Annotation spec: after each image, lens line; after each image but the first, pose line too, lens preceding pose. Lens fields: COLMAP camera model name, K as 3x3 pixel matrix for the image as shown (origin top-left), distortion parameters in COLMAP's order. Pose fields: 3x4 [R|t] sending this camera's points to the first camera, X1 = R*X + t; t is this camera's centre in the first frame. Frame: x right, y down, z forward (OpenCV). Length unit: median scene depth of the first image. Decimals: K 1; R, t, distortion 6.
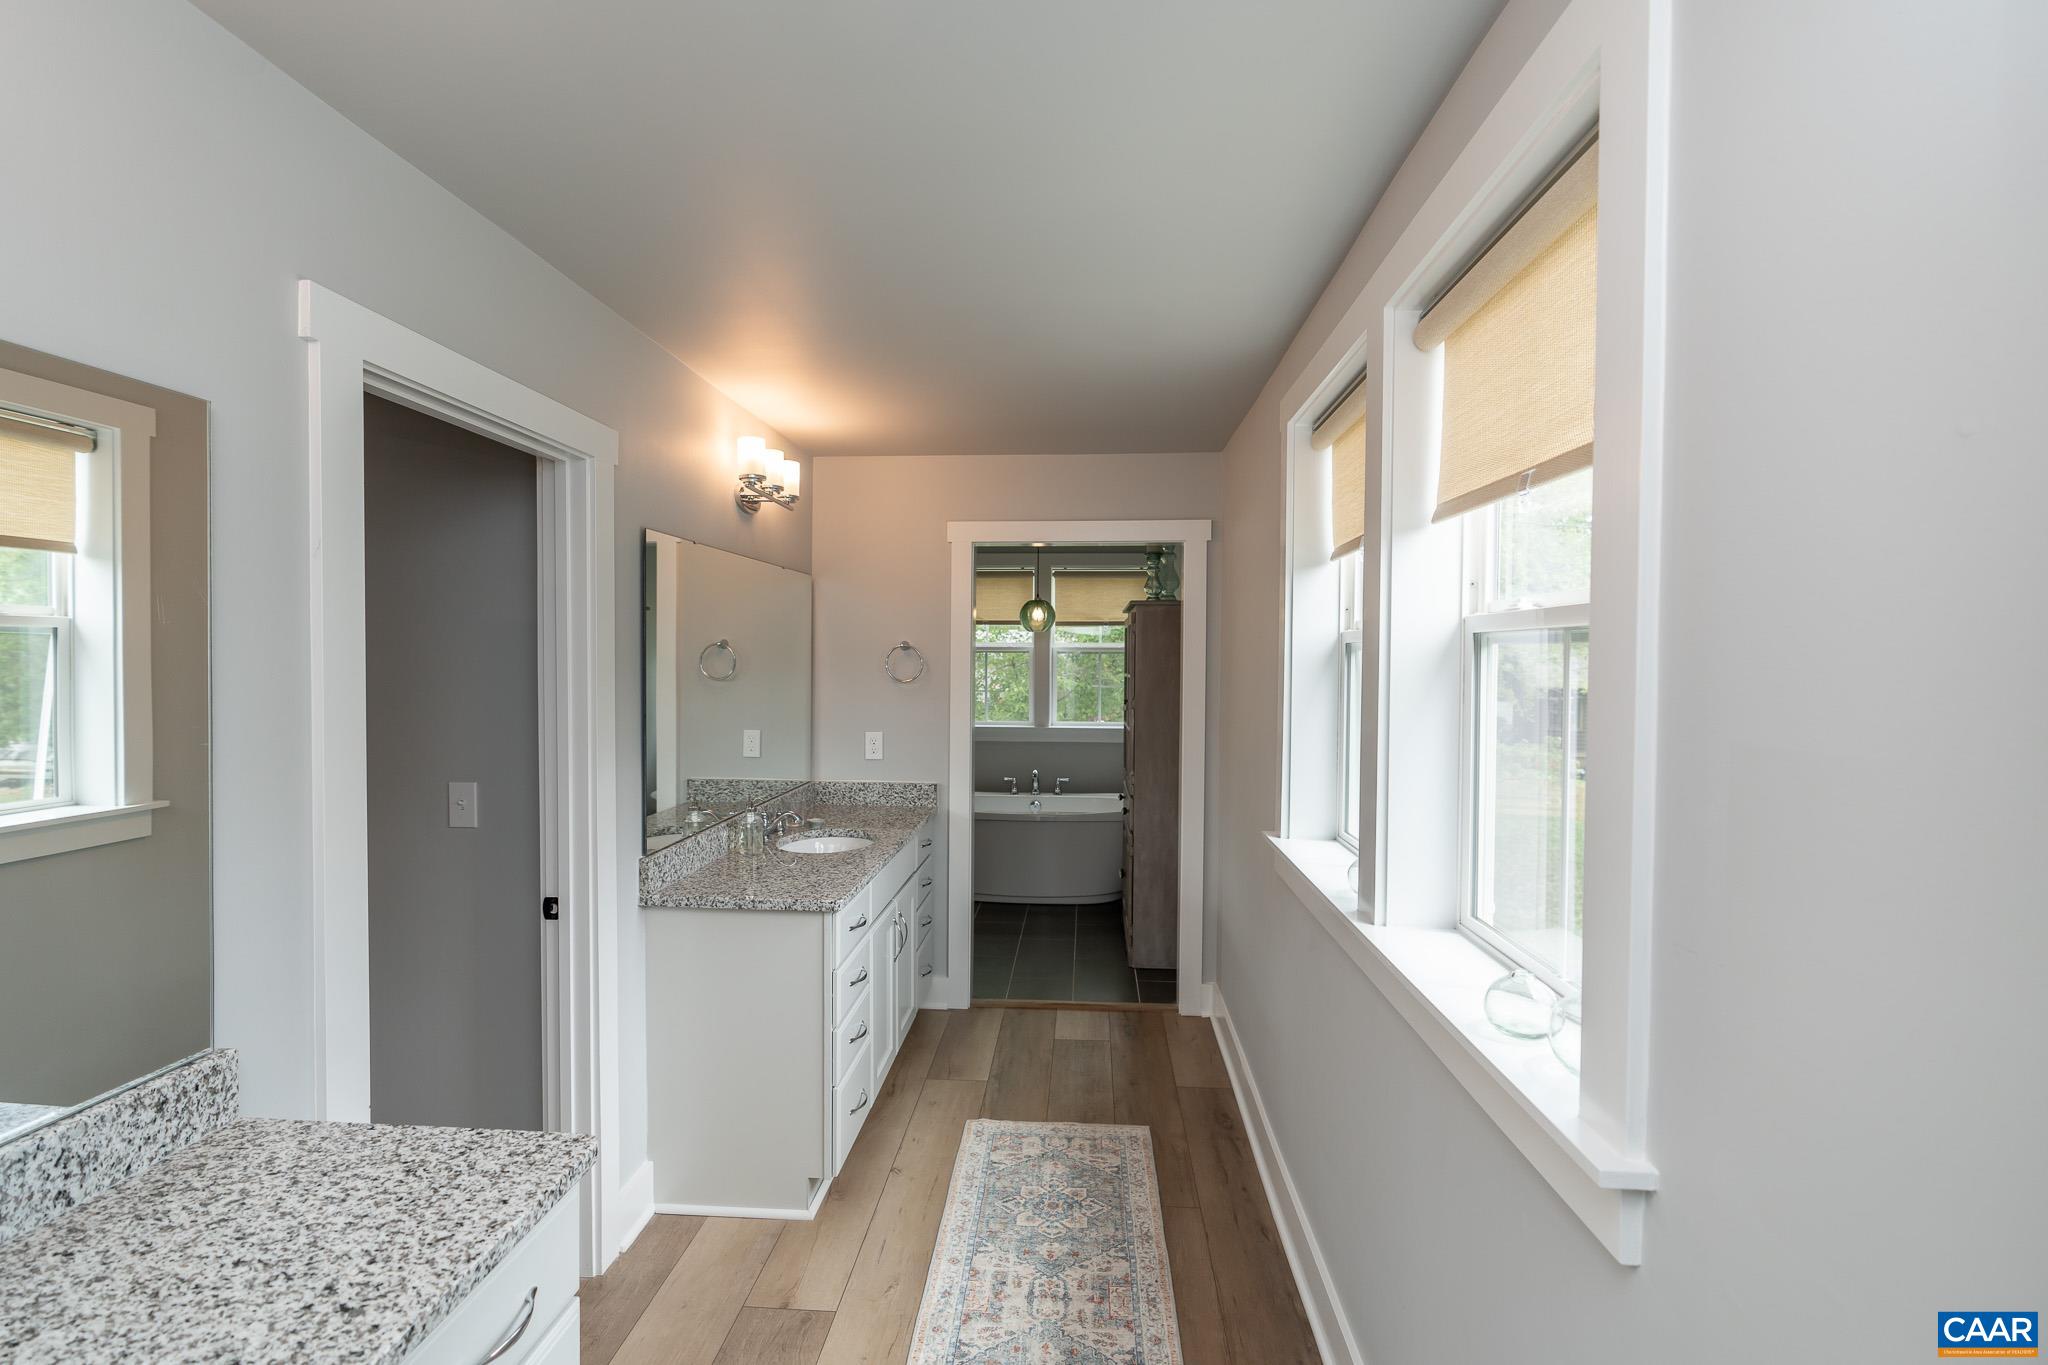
lens RADIAL K [[925.9, 0, 1035.1], [0, 925.9, 681.2], [0, 0, 1]] dist [-0.011814, 0.005114]
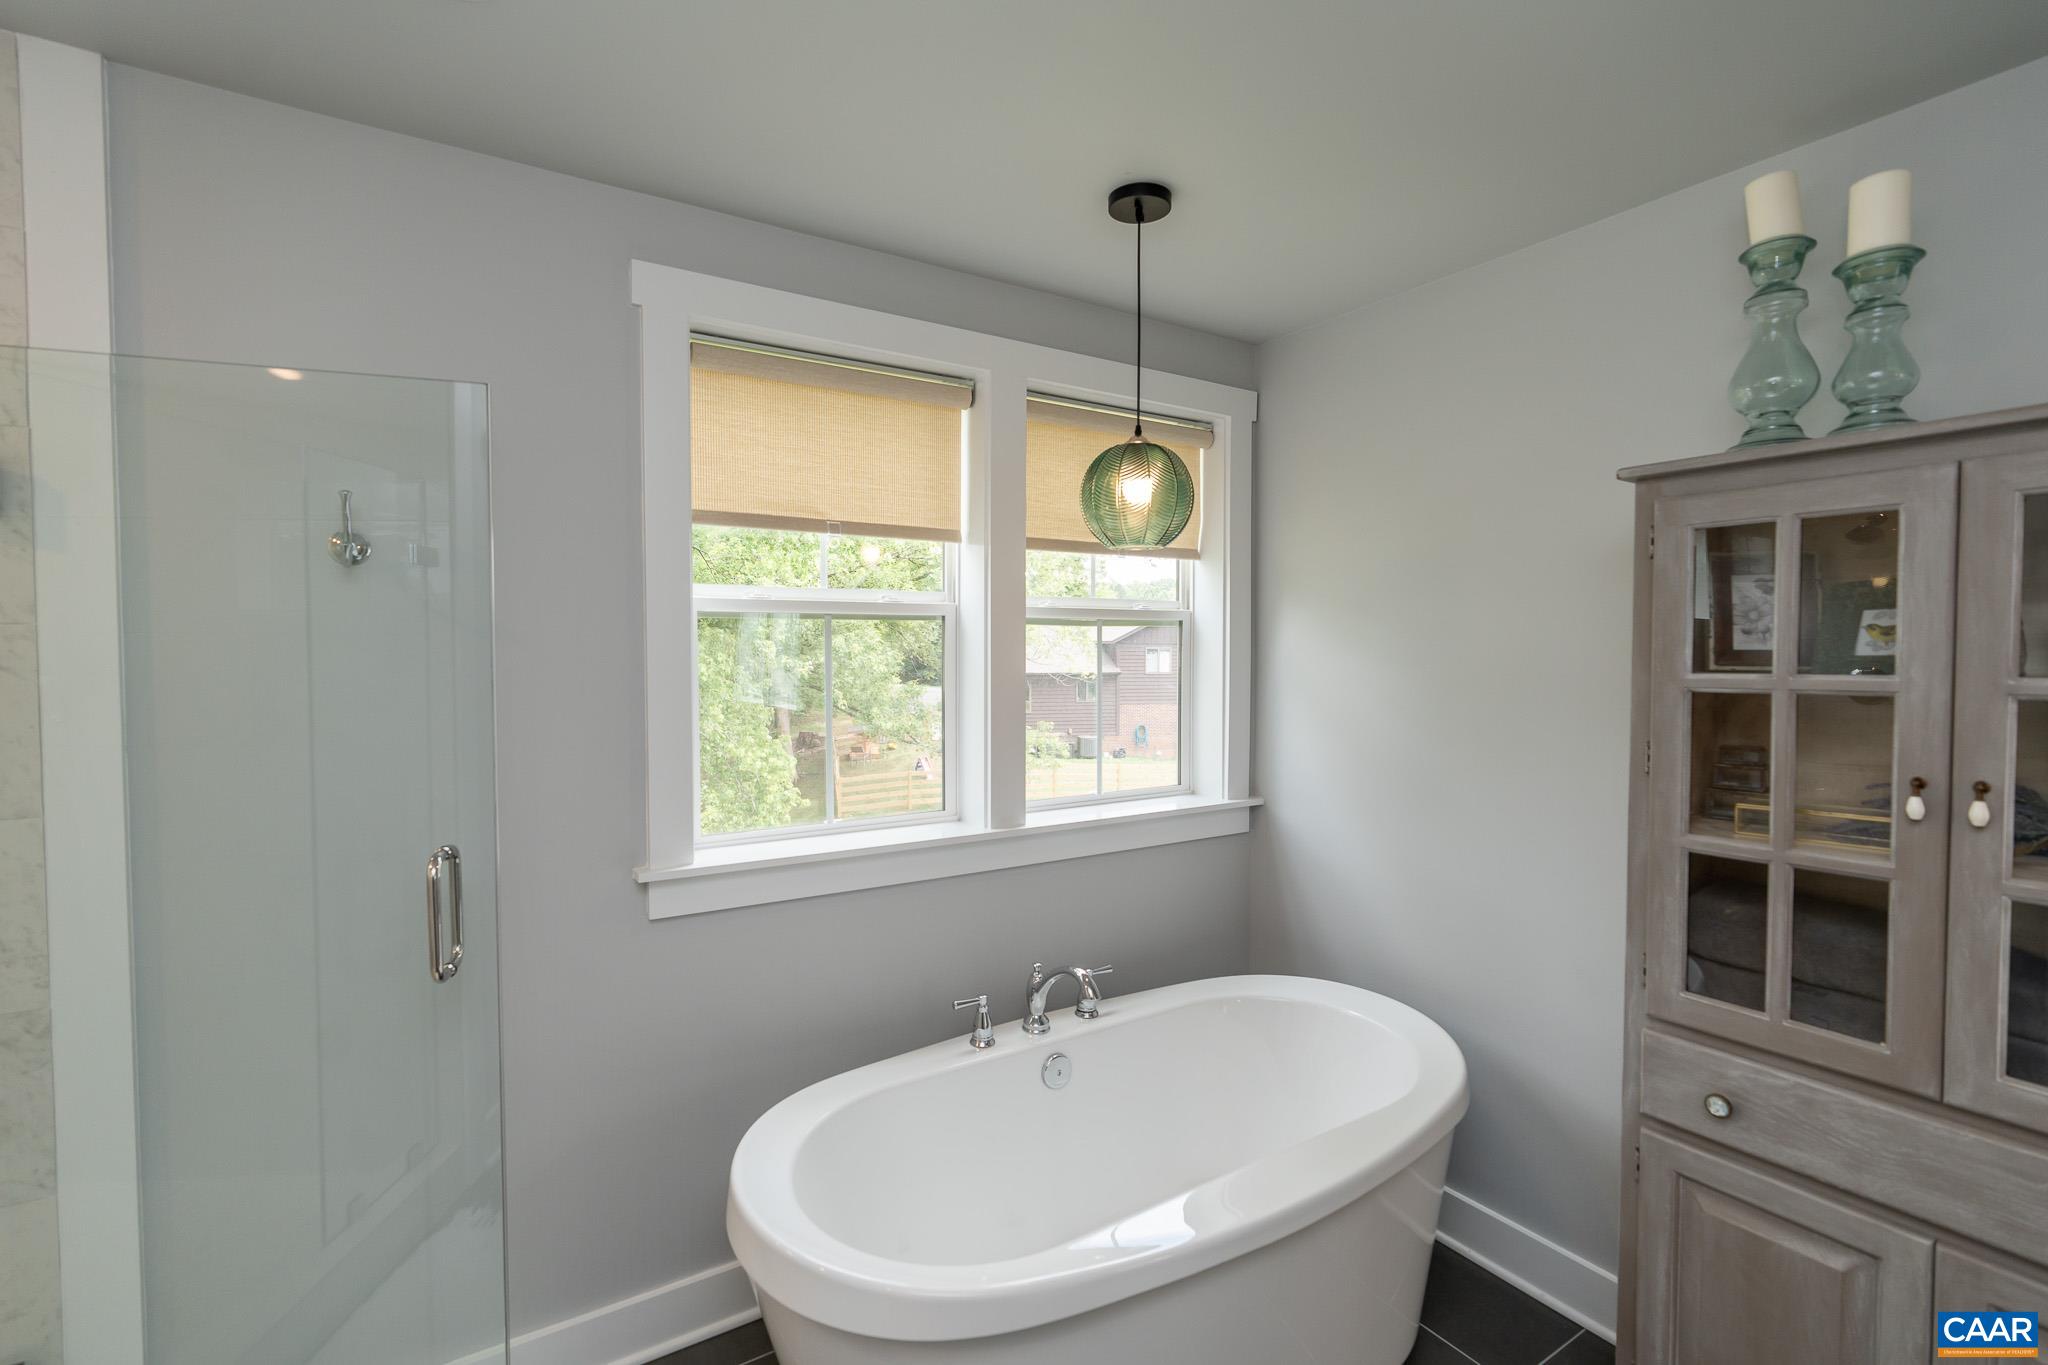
lens RADIAL K [[925.9, 0, 1035.1], [0, 925.9, 681.2], [0, 0, 1]] dist [-0.011814, 0.005114]
pose [[0.809124, -0.018824, 0.587336, -0.226763], [0.016018, 0.999822, 0.009977, -0.012219], [-0.587419, 0.001335, 0.809282, 0.827602]]
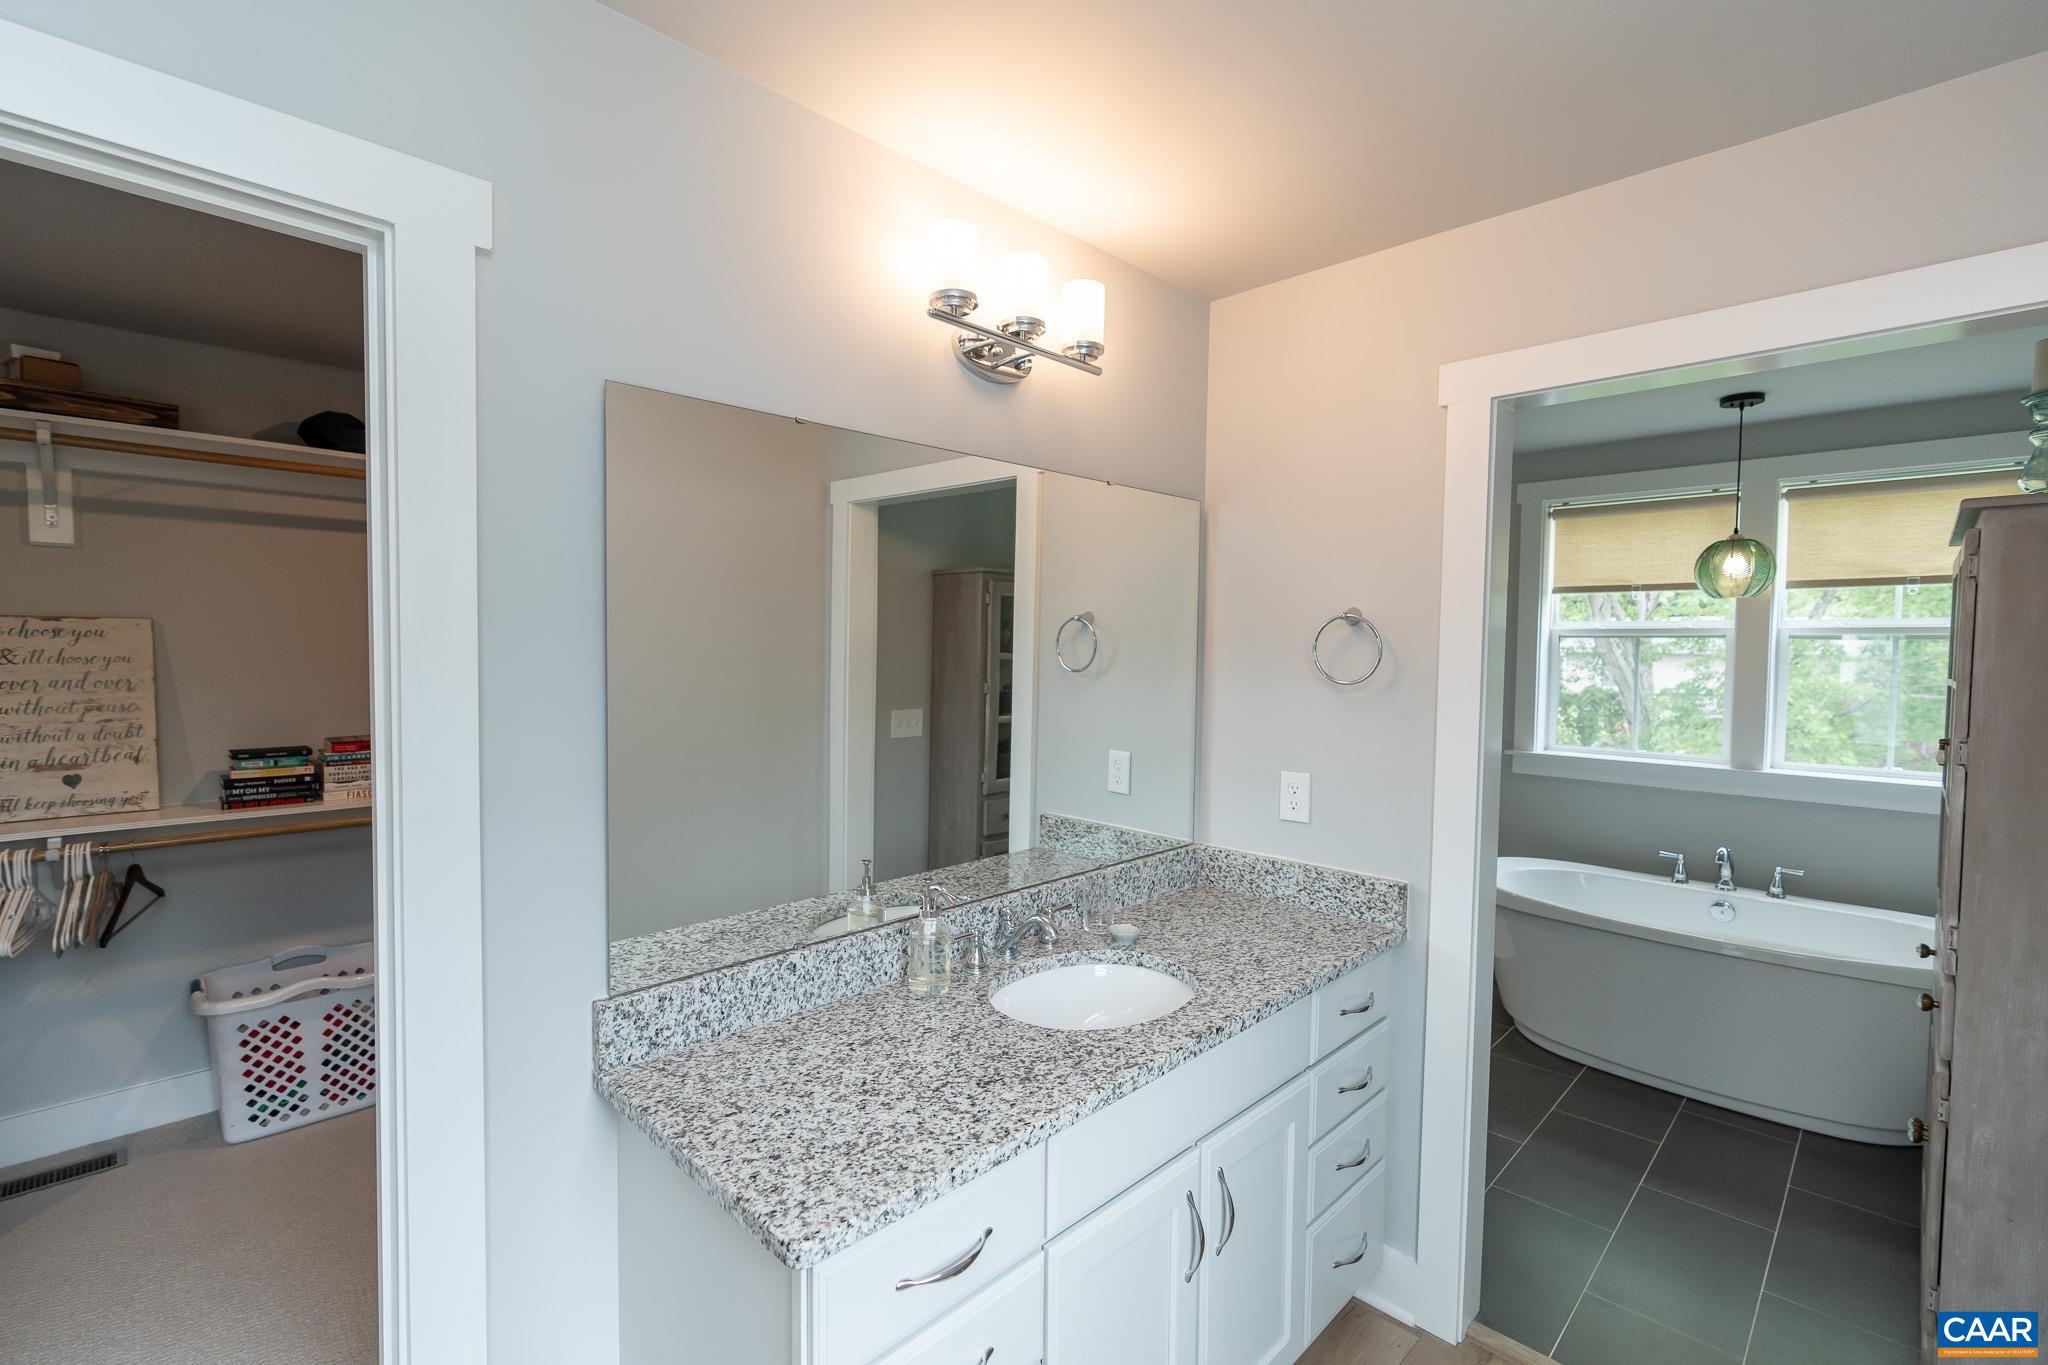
lens RADIAL K [[925.9, 0, 1035.1], [0, 925.9, 681.2], [0, 0, 1]] dist [-0.011814, 0.005114]
pose [[0.756576, 0.031238, -0.653159, 0.051334], [-0.024732, 0.999511, 0.019156, -0.004942], [0.653438, 0.001661, 0.756978, 0.346727]]
